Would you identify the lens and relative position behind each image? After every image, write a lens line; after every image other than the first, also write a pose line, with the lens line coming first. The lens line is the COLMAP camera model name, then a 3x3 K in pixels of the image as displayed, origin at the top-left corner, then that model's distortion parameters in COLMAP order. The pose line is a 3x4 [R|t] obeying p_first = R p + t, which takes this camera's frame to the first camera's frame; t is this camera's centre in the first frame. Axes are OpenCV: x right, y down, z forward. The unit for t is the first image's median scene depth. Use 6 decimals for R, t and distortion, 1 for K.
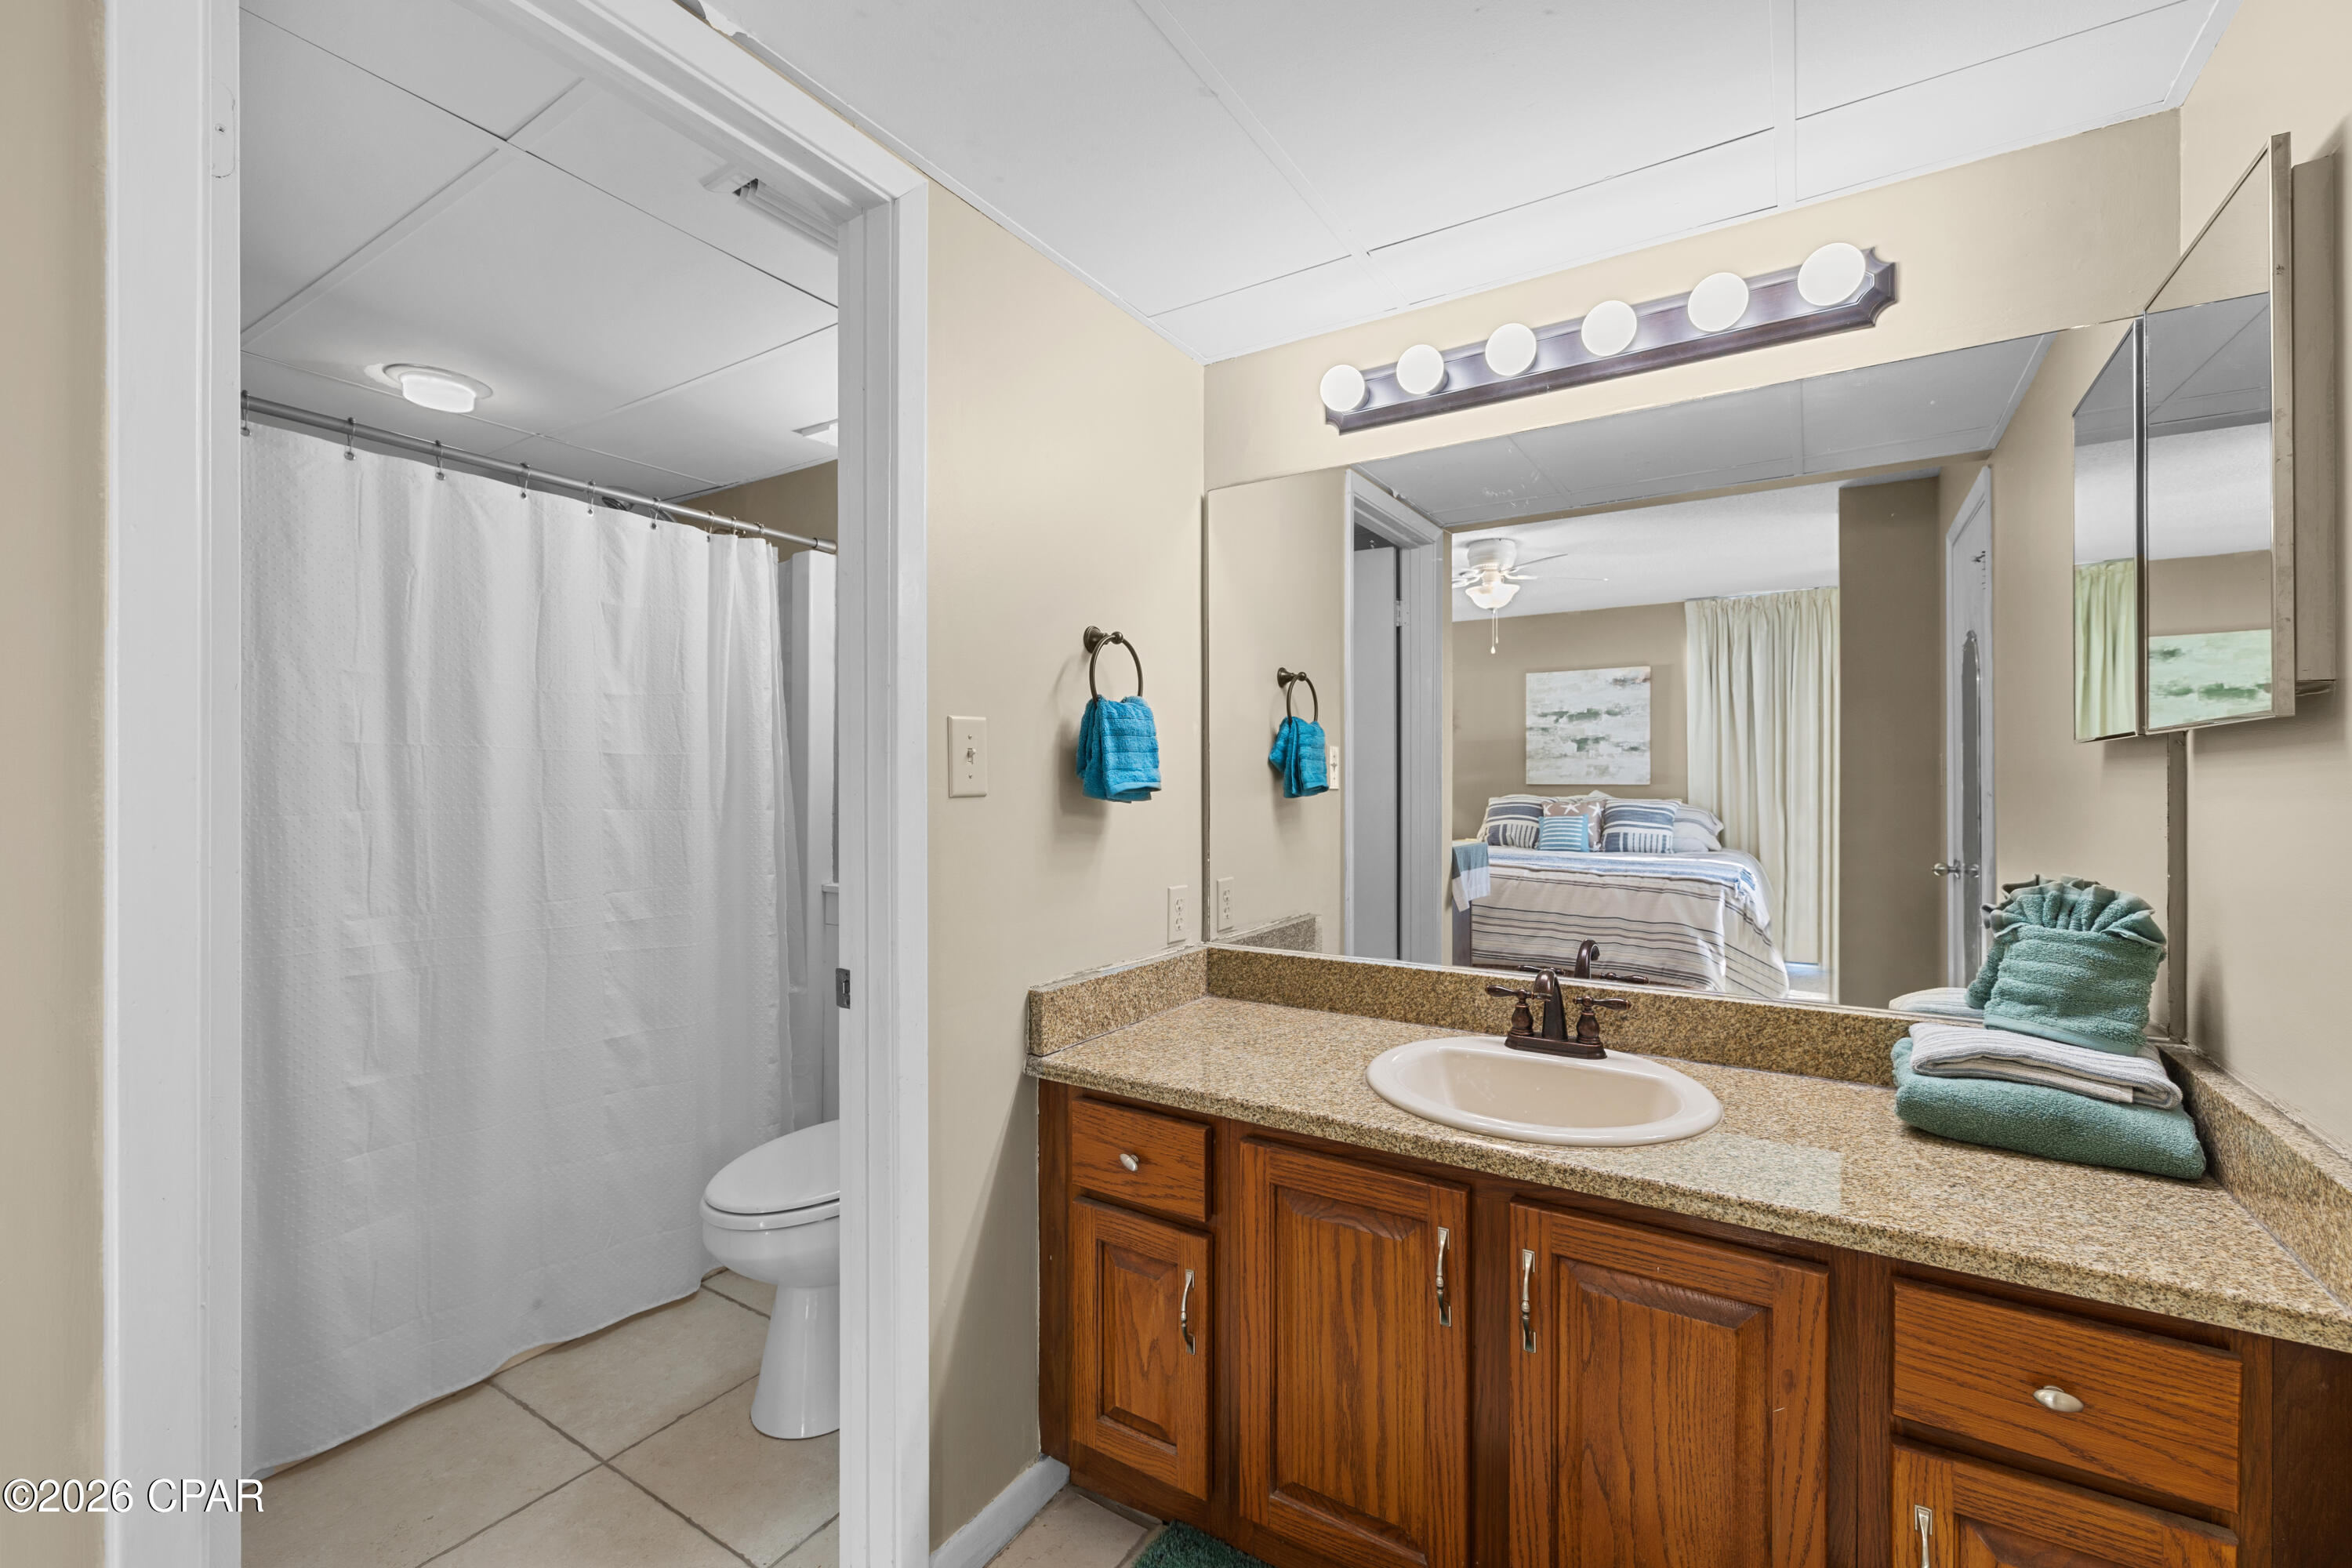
lens RADIAL K [[991.8, 0, 1185.1], [0, 991.8, 781.1], [0, 0, 1]] dist [-0.000601, -0.000373]
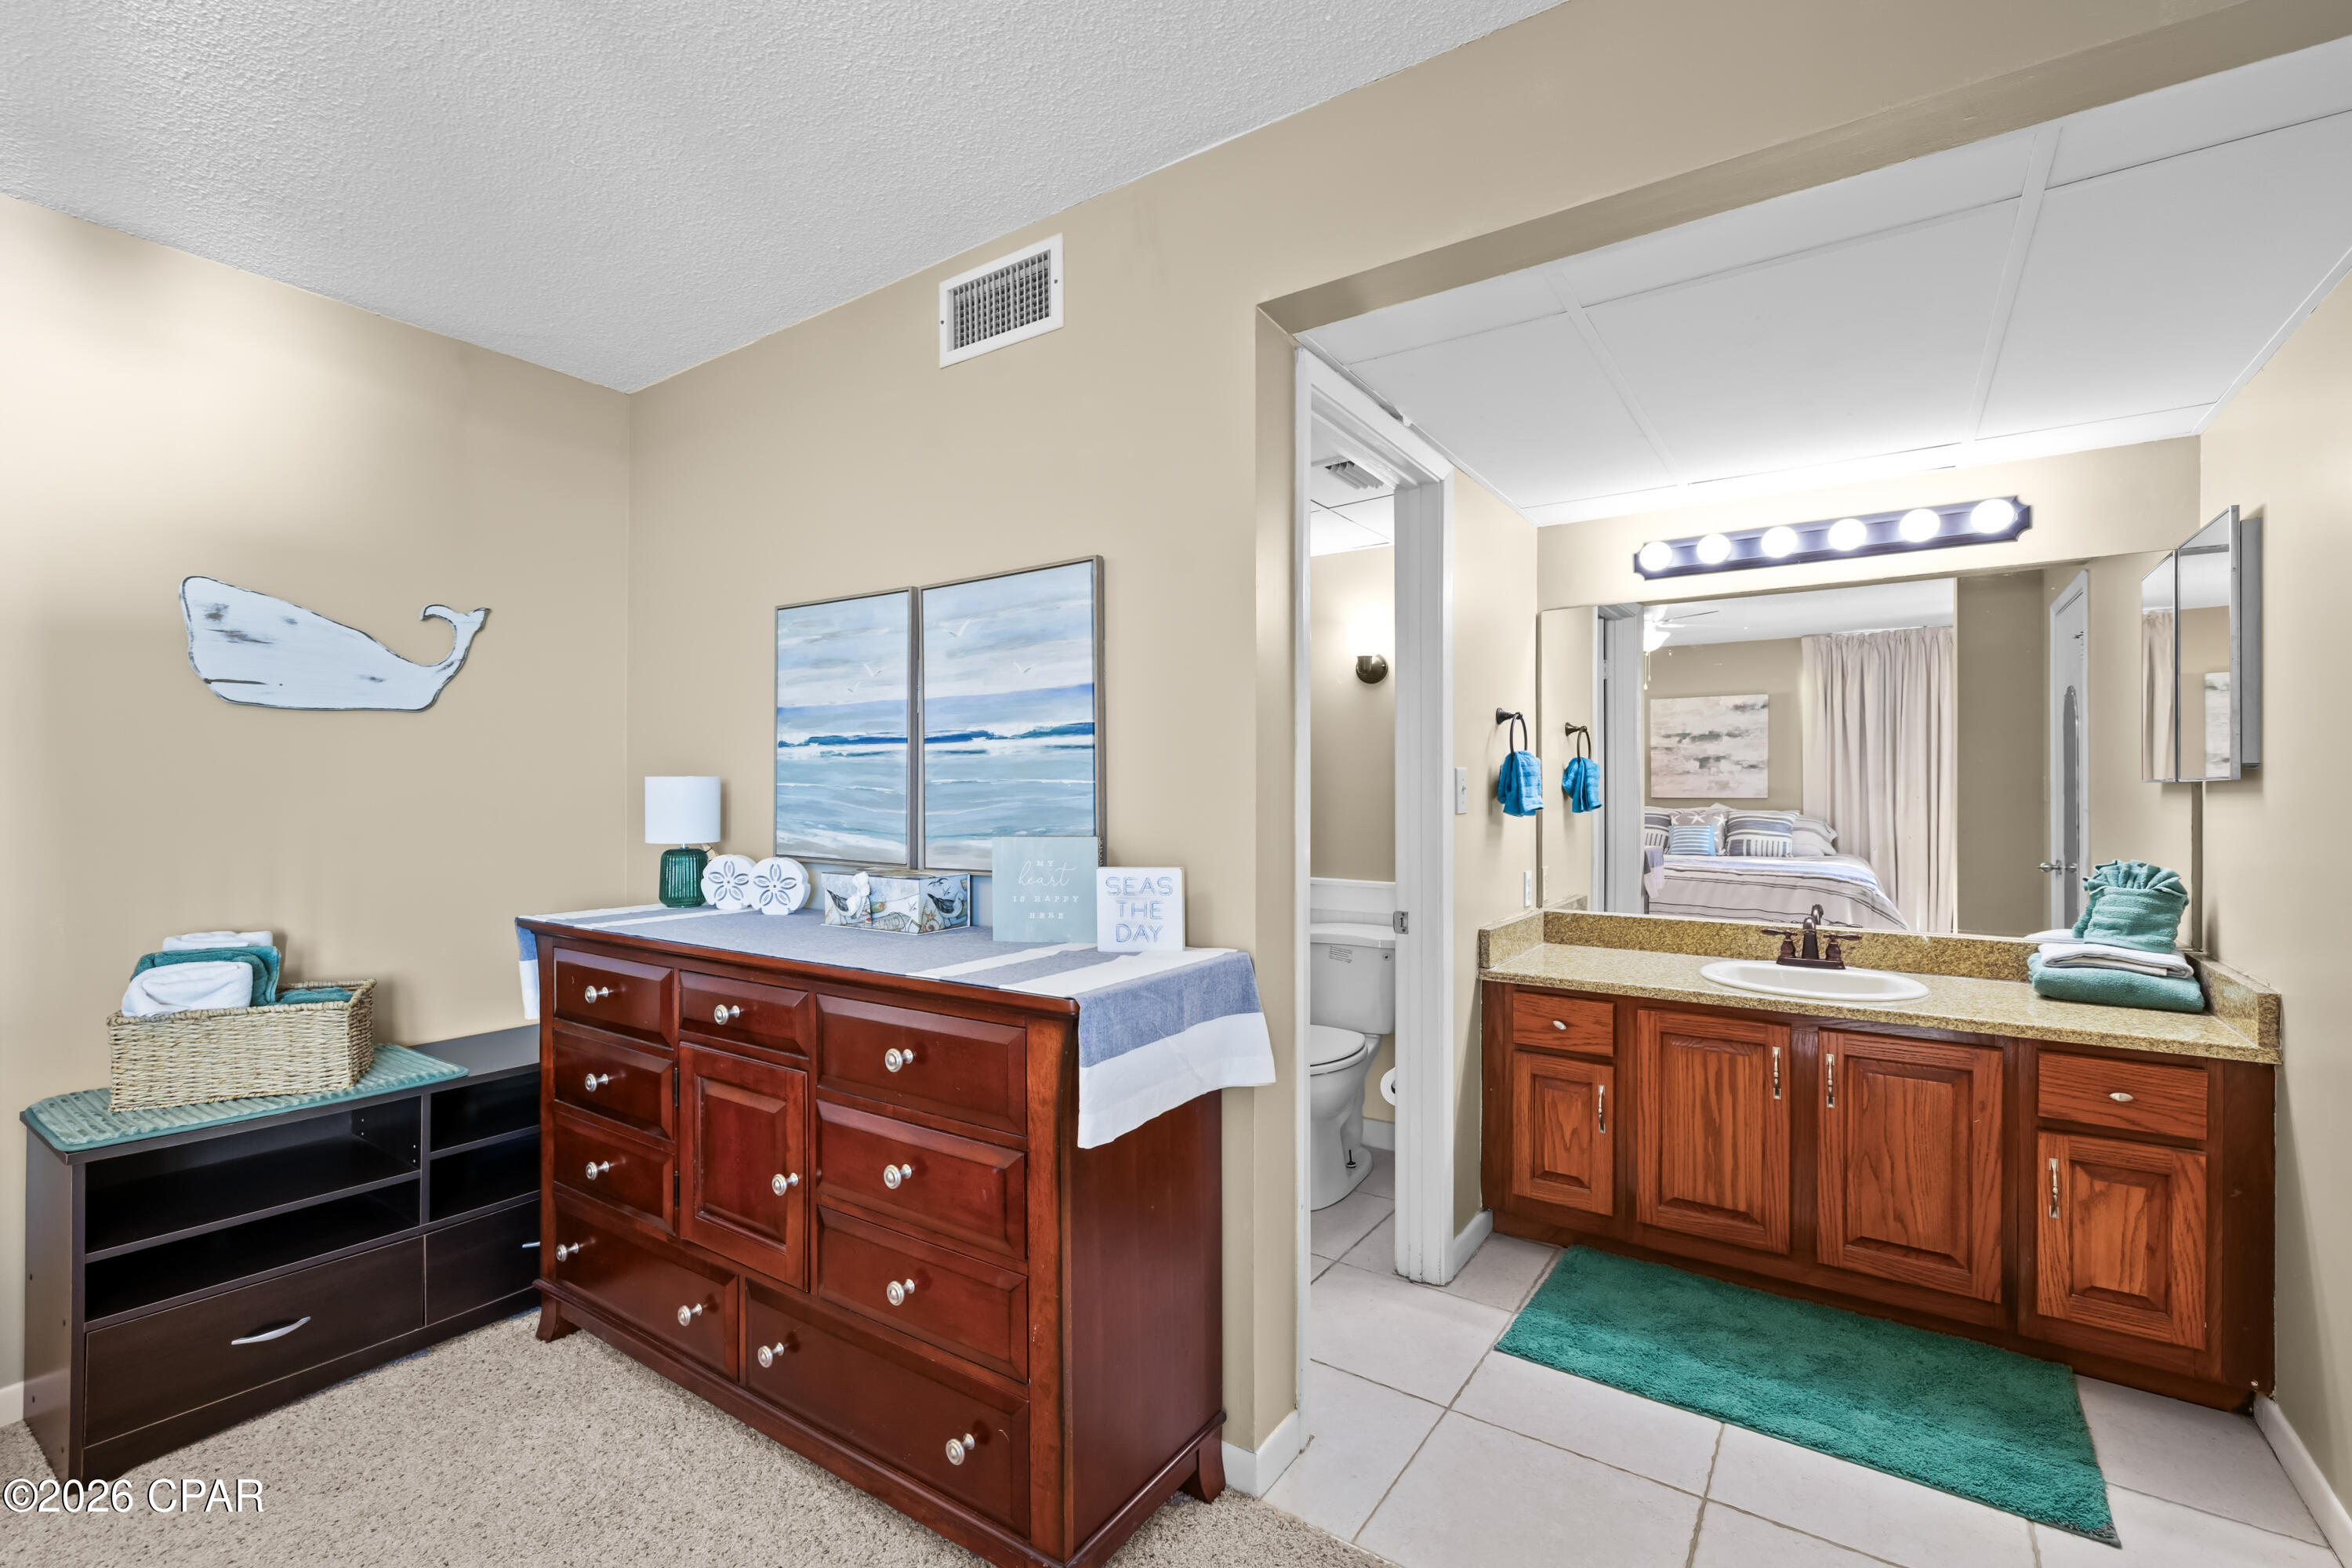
lens RADIAL K [[991.8, 0, 1162.2], [0, 991.8, 792.9], [0, 0, 1]] dist [-0.000601, -0.000373]
pose [[0.997792, -0.000016, -0.066417, -0.661052], [0.000261, 0.999993, 0.003675, -0.029026], [0.066417, -0.003684, 0.997785, -0.804086]]
